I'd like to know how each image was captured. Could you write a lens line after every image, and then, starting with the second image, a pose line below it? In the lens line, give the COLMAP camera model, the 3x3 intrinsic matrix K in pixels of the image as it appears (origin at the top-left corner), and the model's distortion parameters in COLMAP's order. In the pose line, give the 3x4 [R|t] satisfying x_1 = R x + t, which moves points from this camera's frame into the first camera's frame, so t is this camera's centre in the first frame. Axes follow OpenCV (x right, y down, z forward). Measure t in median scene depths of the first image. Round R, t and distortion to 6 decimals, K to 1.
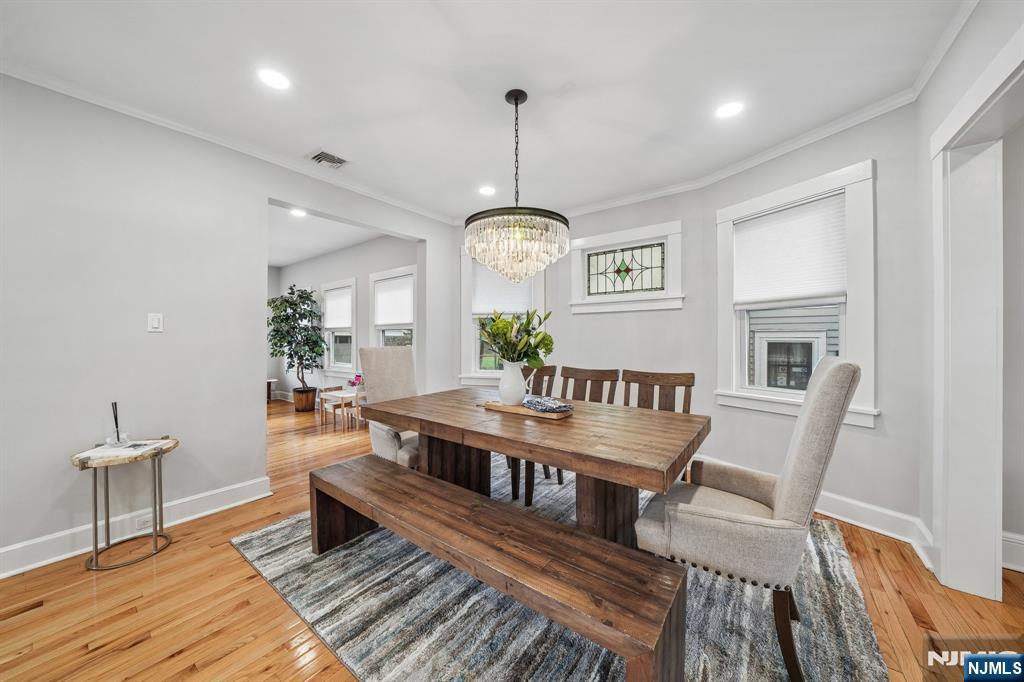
lens RADIAL K [[356.2, 0, 513.9], [0, 356.2, 337.5], [0, 0, 1]] dist [-0.007928, 0.001124]
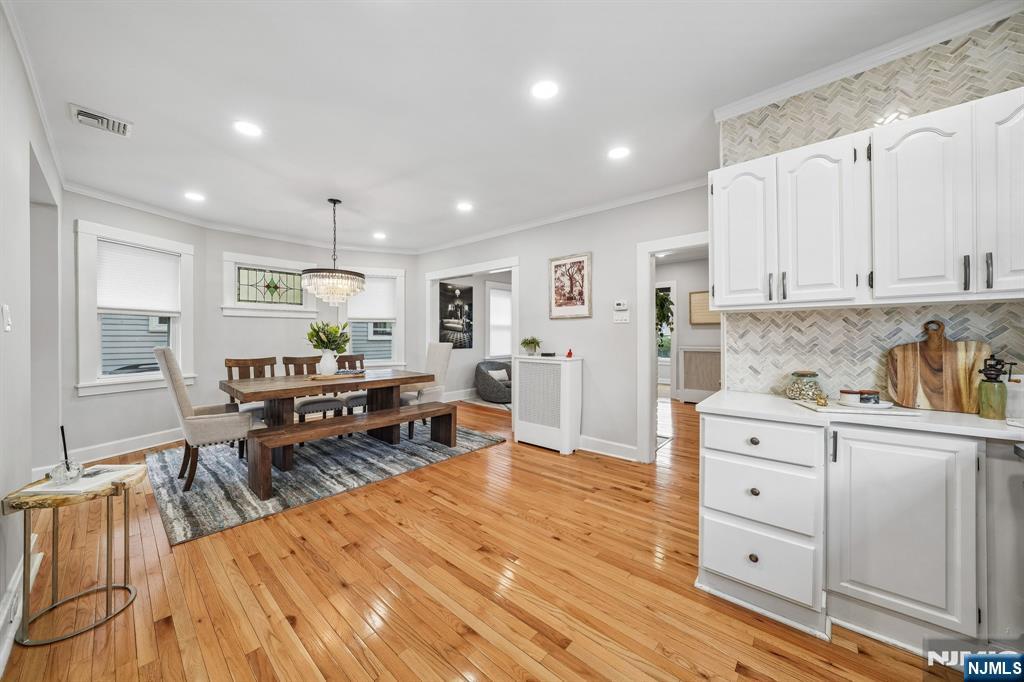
lens RADIAL K [[356.2, 0, 505.8], [0, 356.2, 335.5], [0, 0, 1]] dist [-0.007928, 0.001124]
pose [[0.091531, 0.001280, 0.995801, -0.968265], [0.000577, 0.999999, -0.001339, -0.000598], [-0.995802, 0.000697, 0.091530, -0.008231]]
